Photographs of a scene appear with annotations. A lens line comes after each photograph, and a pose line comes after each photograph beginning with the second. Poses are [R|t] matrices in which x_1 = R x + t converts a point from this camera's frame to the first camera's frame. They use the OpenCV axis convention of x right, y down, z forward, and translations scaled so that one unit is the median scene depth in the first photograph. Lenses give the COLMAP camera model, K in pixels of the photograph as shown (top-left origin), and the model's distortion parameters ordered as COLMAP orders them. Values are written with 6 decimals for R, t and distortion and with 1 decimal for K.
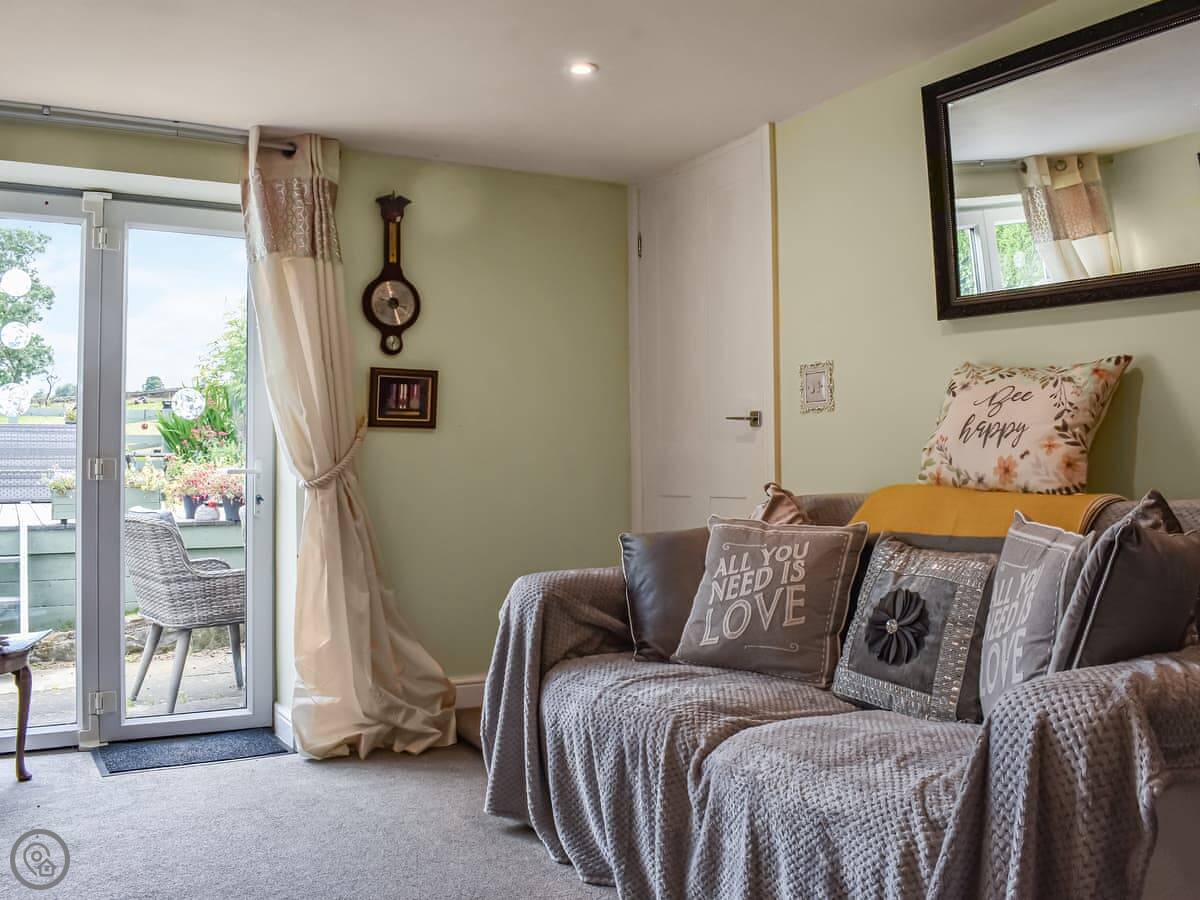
lens RADIAL K [[1074.9, 0, 594.3], [0, 1074.9, 438.9], [0, 0, 1]] dist [-0.067358, 0.000423]
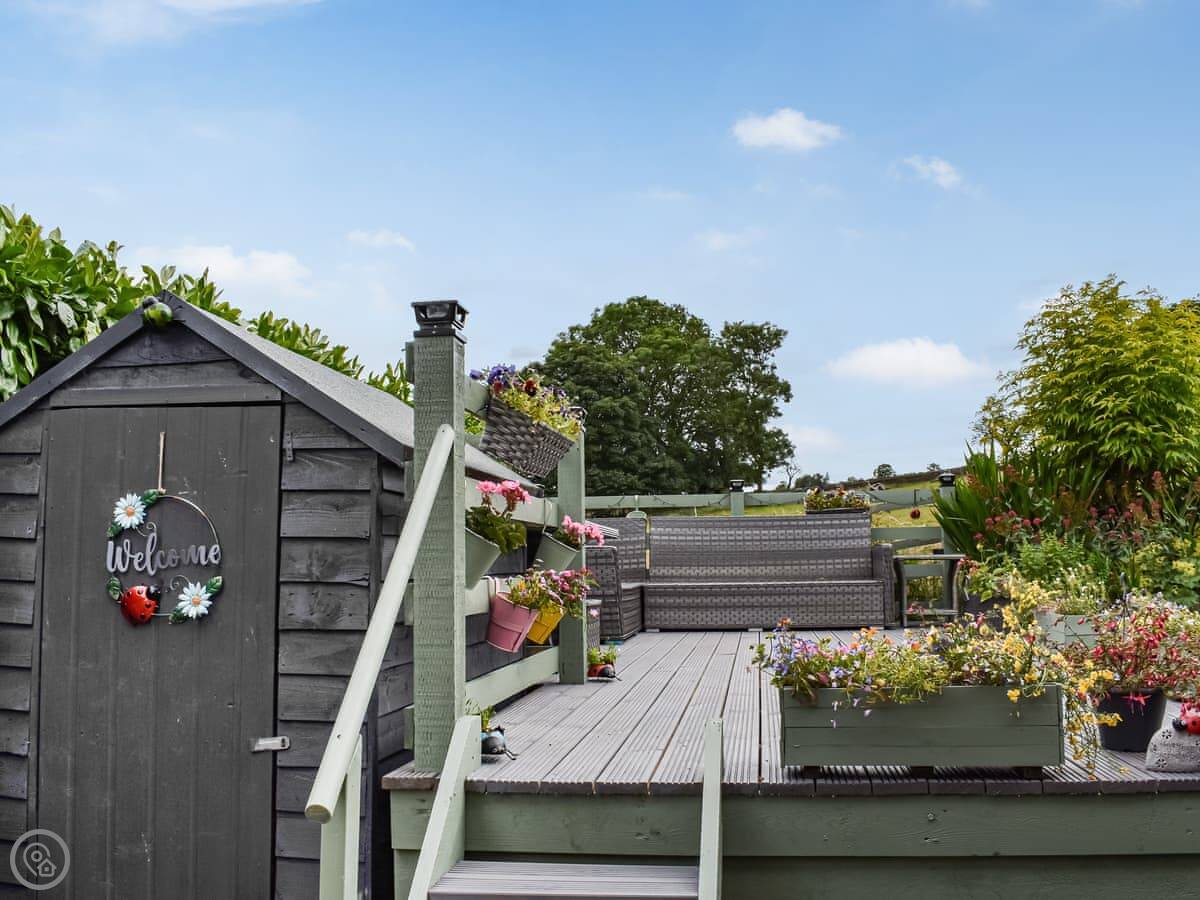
lens RADIAL K [[1108.0, 0, 600.1], [0, 1108.0, 450.6], [0, 0, 1]] dist [-0.107618, 0.001512]
pose [[0.796803, -0.062745, -0.600972, -0.157508], [0.021660, 0.996921, -0.075367, -0.003729], [0.603851, 0.047035, 0.795709, 0.314184]]
